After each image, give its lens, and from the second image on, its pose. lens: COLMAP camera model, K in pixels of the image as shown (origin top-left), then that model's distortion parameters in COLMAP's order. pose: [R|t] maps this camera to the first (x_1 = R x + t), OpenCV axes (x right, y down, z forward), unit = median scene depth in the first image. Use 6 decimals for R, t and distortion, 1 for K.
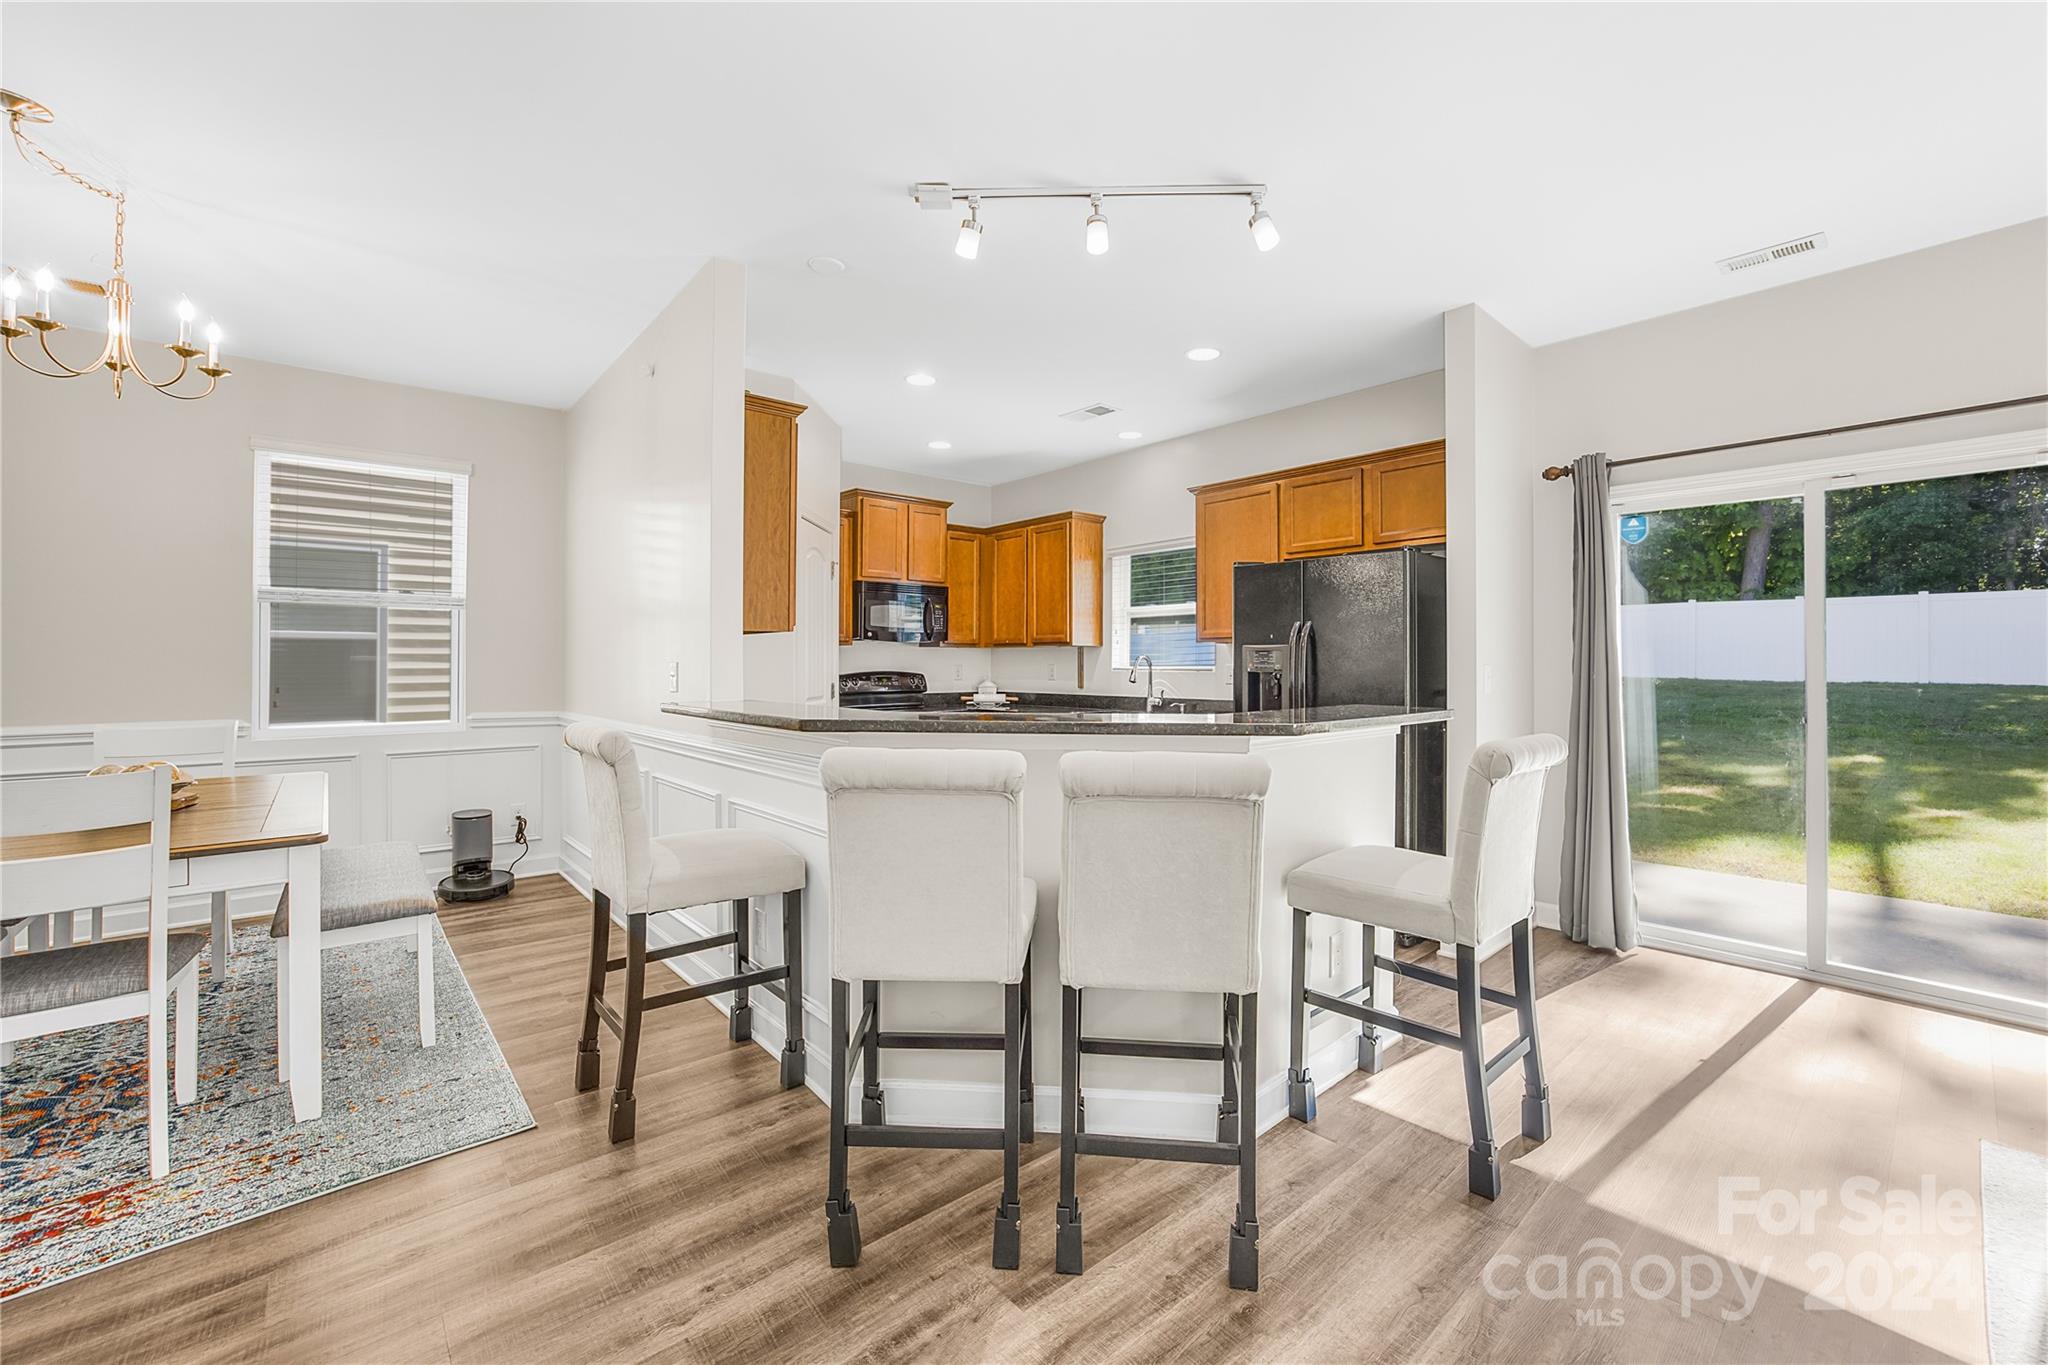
lens RADIAL K [[829.4, 0, 1036.4], [0, 829.4, 669.3], [0, 0, 1]] dist [-0.011737, 0.002267]
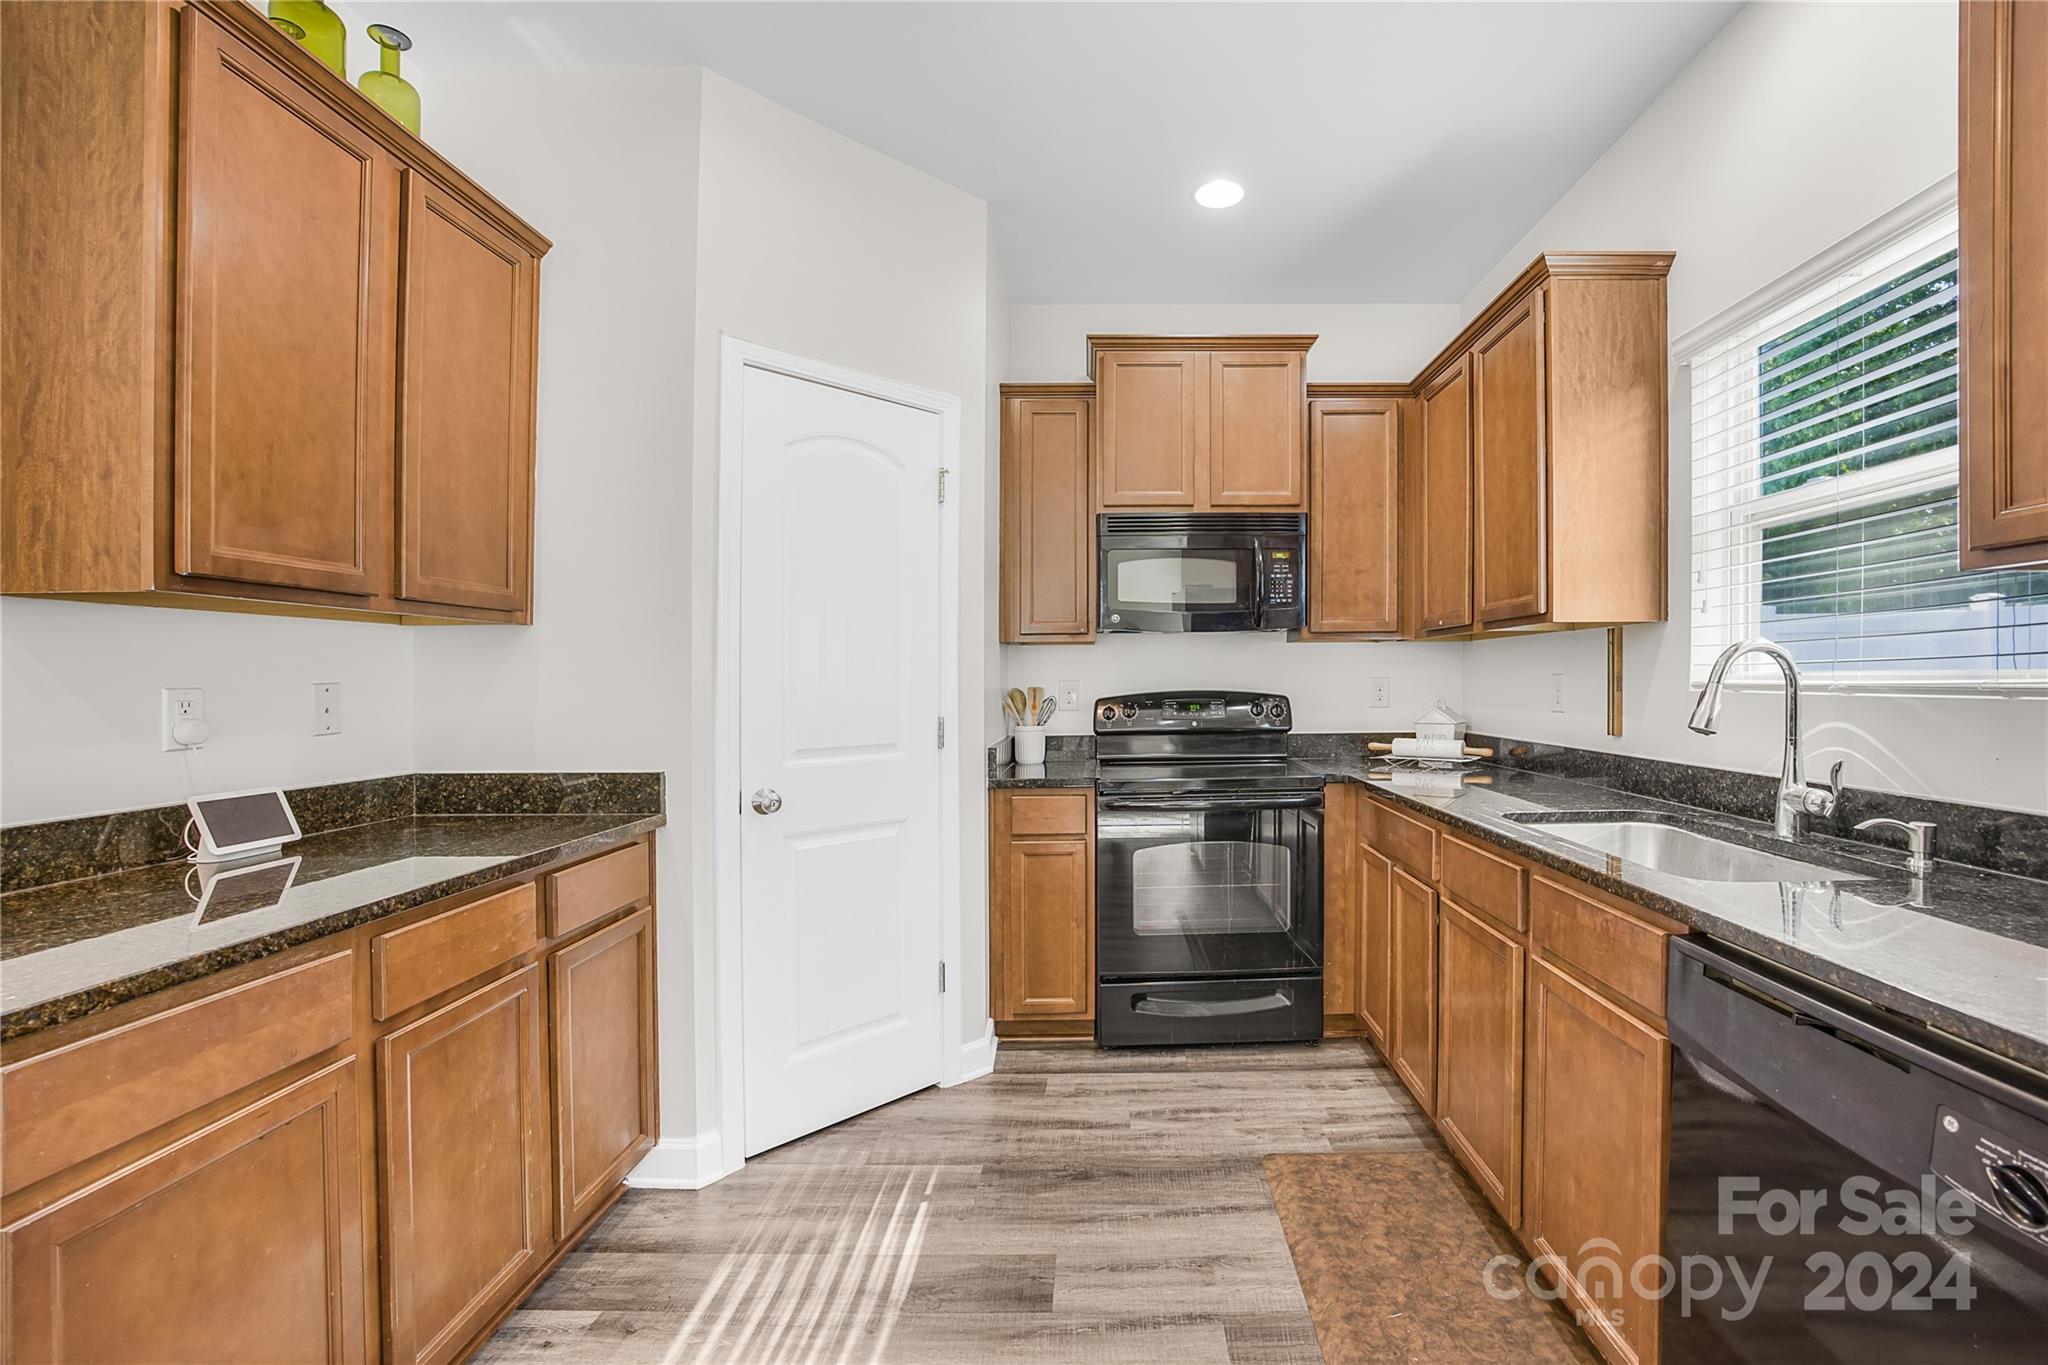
lens RADIAL K [[892.8, 0, 1124.2], [0, 892.8, 682.8], [0, 0, 1]] dist [-0.000569, 0.000060]
pose [[0.768391, -0.007319, -0.639939, 0.179044], [0.006181, 0.999973, -0.004016, -0.001017], [0.639951, -0.000869, 0.768415, 0.683390]]
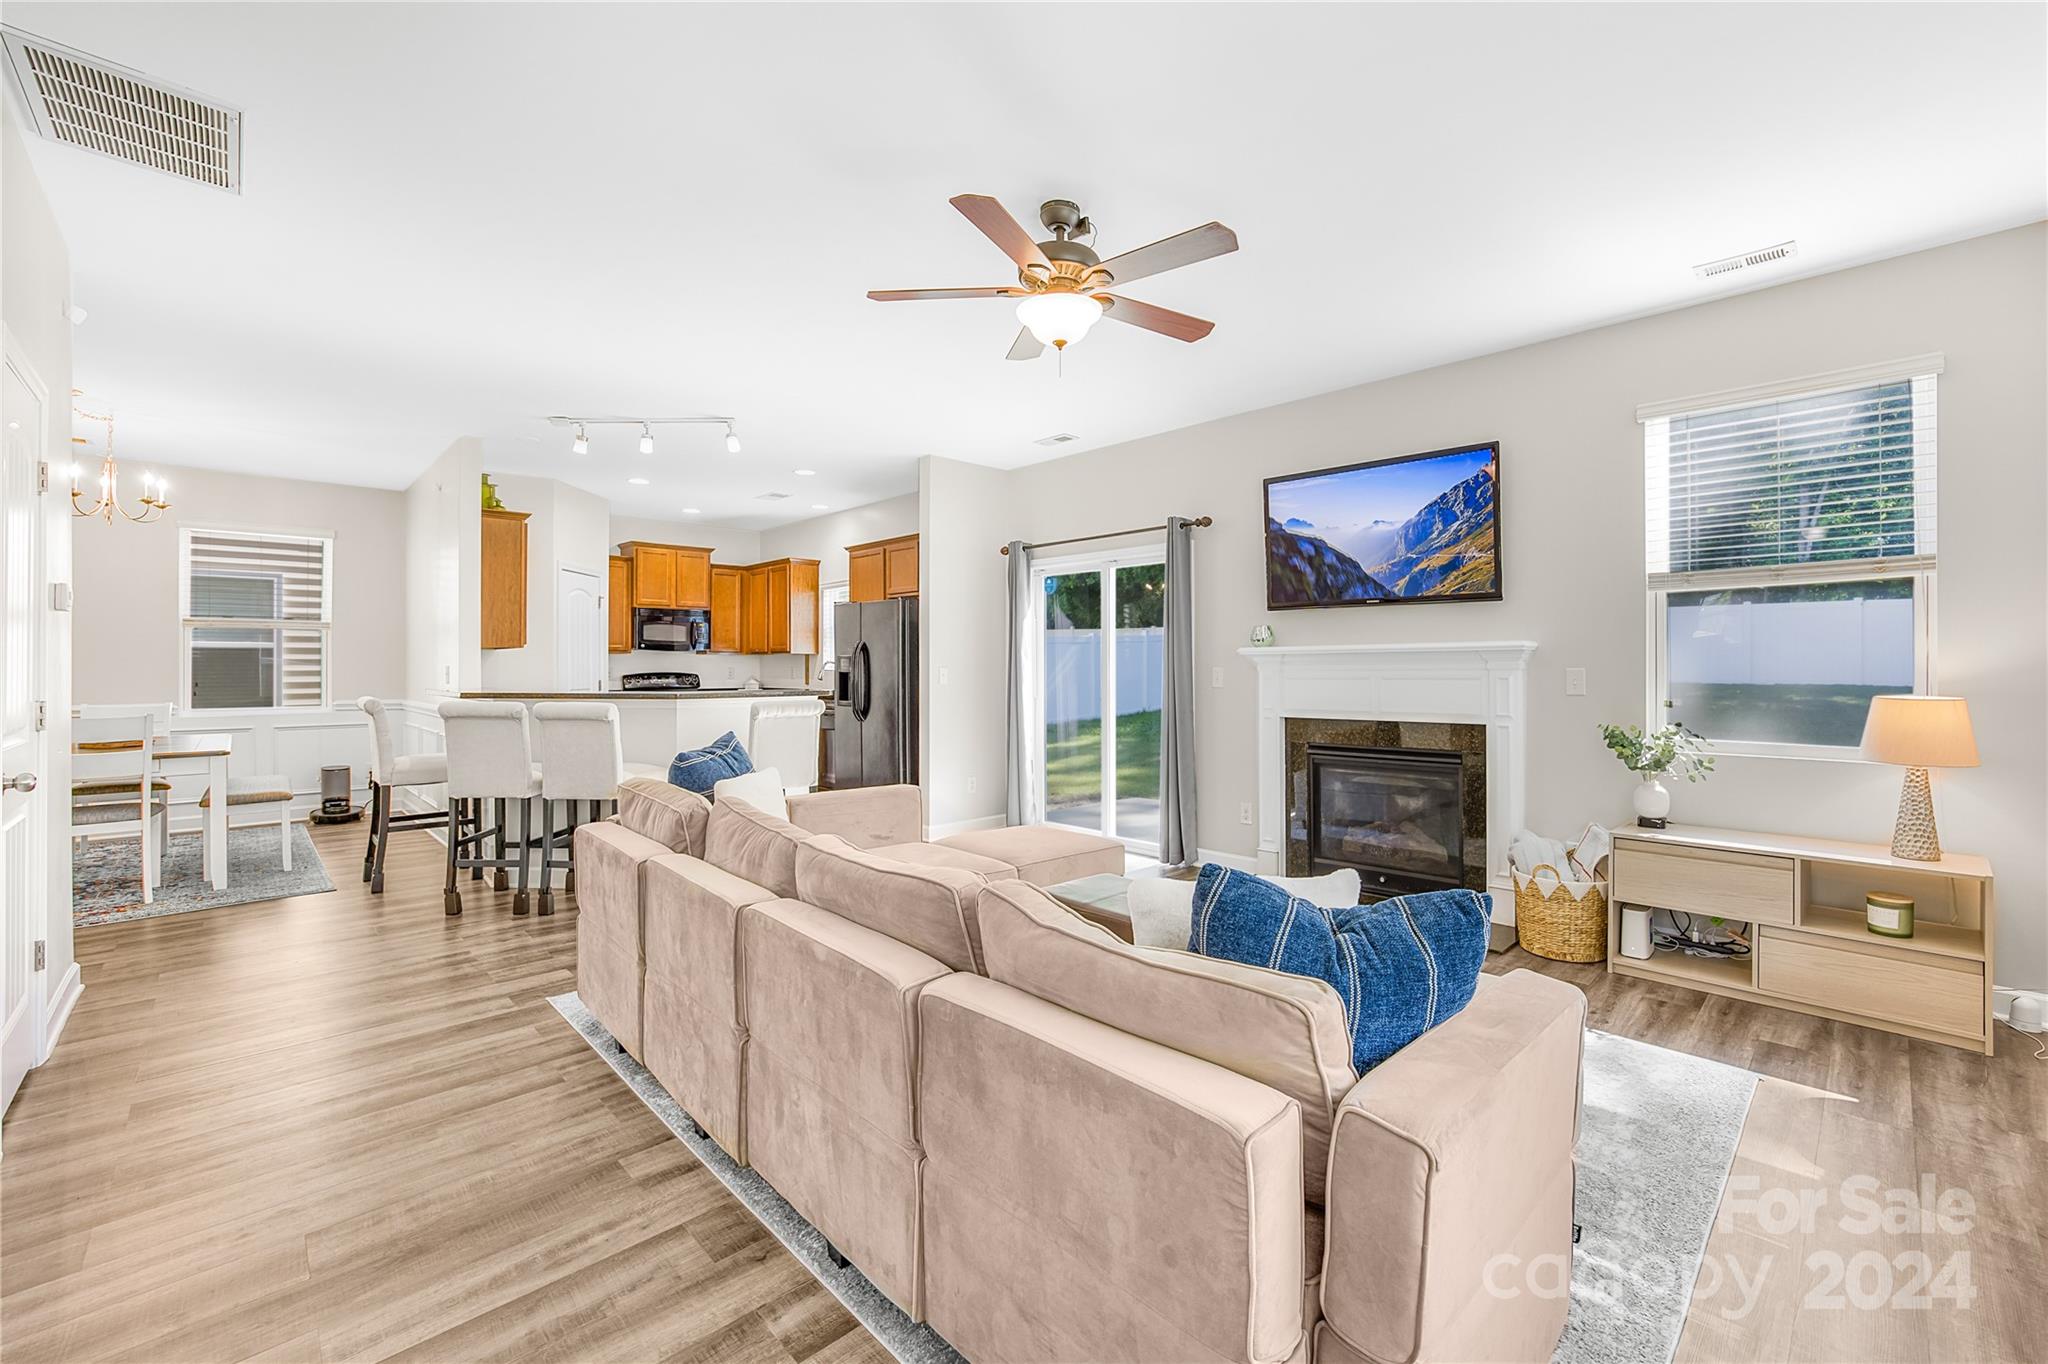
lens RADIAL K [[829.4, 0, 1037.0], [0, 829.4, 670.6], [0, 0, 1]] dist [-0.011737, 0.002267]
pose [[0.998473, -0.002949, 0.055157, 0.454122], [0.003018, 0.999995, -0.001161, 0.004722], [-0.055153, 0.001326, 0.998477, -0.506651]]
